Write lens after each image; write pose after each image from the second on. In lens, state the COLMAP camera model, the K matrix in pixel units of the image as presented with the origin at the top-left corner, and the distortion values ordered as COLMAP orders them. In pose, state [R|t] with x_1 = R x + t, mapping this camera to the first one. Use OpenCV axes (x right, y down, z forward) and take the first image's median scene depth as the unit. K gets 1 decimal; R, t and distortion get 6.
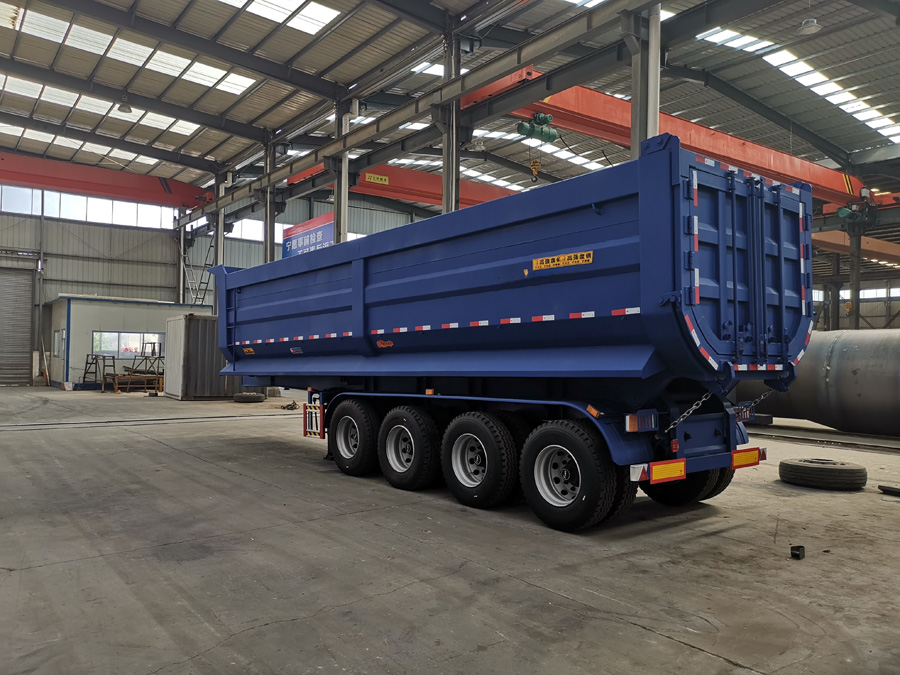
lens RADIAL K [[697.7, 0, 448.1], [0, 697.7, 339.0], [0, 0, 1]] dist [0.062198, -0.055450]
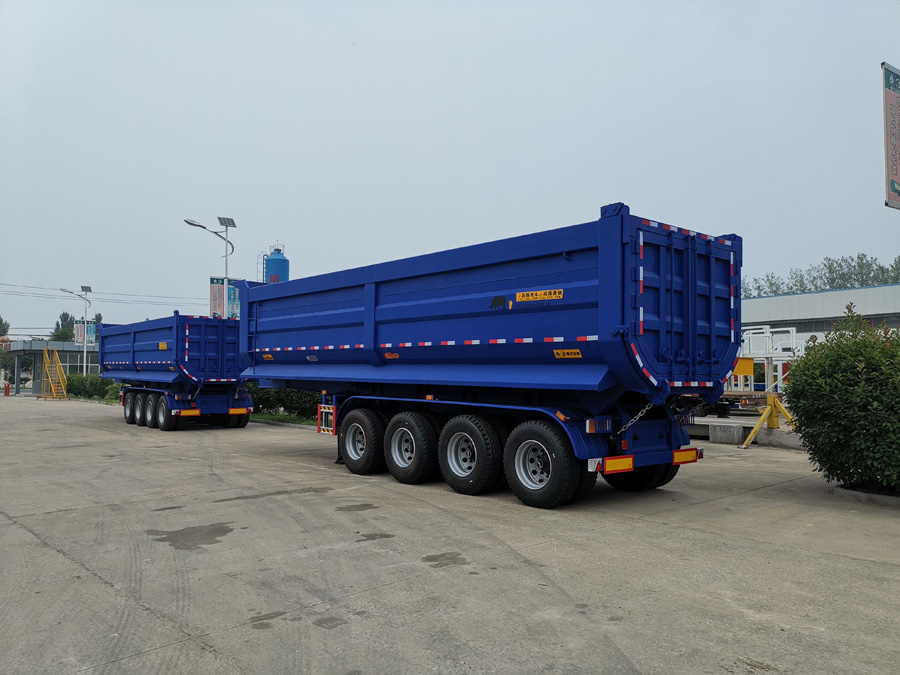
lens RADIAL K [[697.7, 0, 448.1], [0, 697.7, 339.0], [0, 0, 1]] dist [0.062198, -0.055450]
pose [[0.999726, 0.020162, 0.011913, -0.013877], [-0.020128, 0.999793, -0.002938, -0.027838], [-0.011969, 0.002697, 0.999925, -0.256126]]
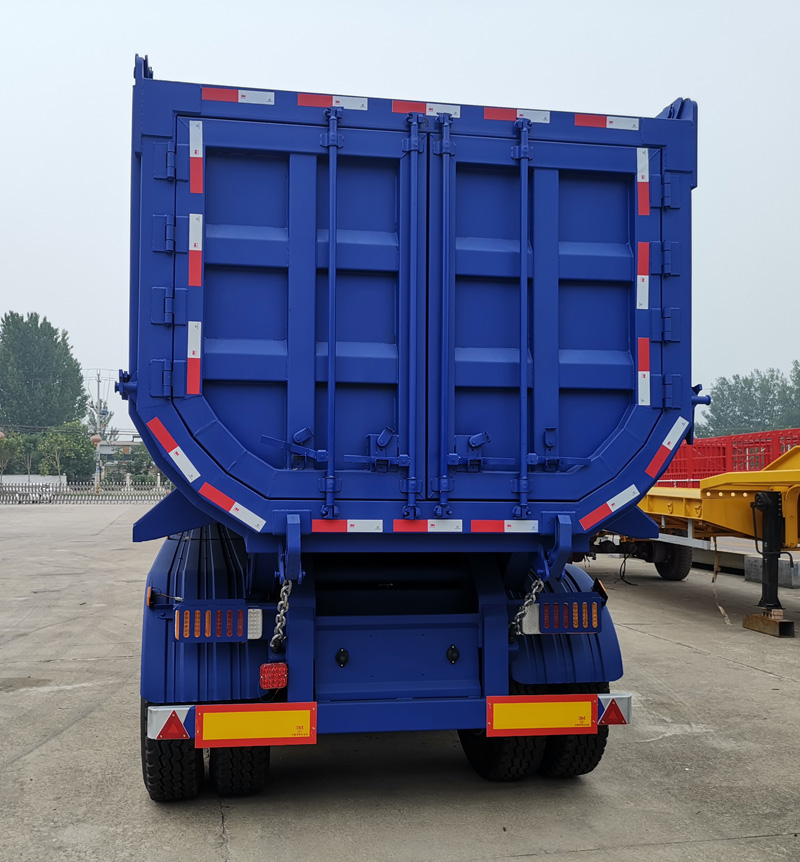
lens RADIAL K [[927.7, 0, 400.0], [0, 927.7, 431.0], [0, 0, 1]] dist [0.053281, 0.001351]
pose [[0.854992, -0.005566, -0.518612, 0.731168], [0.007477, 0.999971, 0.001594, -0.022210], [0.518588, -0.005241, 0.855008, 0.472029]]
